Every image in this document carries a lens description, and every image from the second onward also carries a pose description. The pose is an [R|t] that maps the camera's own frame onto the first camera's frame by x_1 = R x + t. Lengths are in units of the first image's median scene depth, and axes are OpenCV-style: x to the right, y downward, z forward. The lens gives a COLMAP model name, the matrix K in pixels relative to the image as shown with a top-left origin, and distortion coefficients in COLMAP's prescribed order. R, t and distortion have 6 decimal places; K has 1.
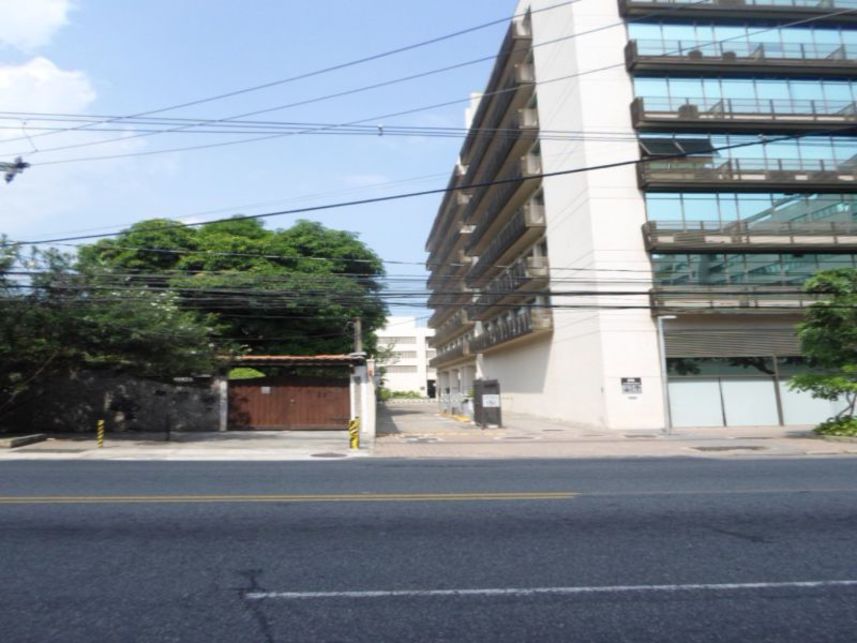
lens RADIAL K [[511.8, 0, 427.9], [0, 511.8, 359.1], [0, 0, 1]] dist [-0.014308, -0.005412]
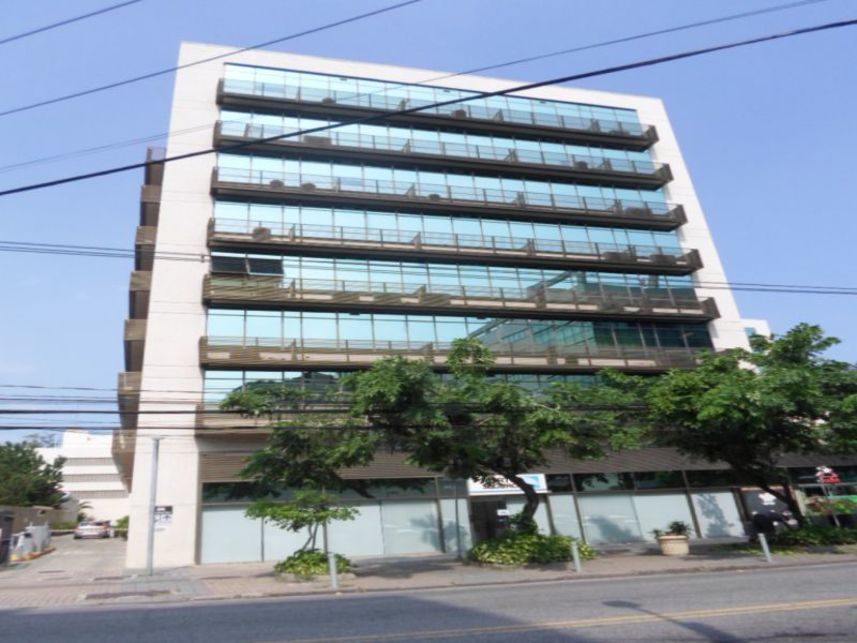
lens RADIAL K [[511.8, 0, 427.9], [0, 511.8, 359.1], [0, 0, 1]] dist [-0.014308, -0.005412]
pose [[0.987342, 0.021646, 0.157124, 0.687628], [0.014479, 0.974207, -0.225192, -0.006509], [-0.157946, 0.224616, 0.961562, 0.016850]]
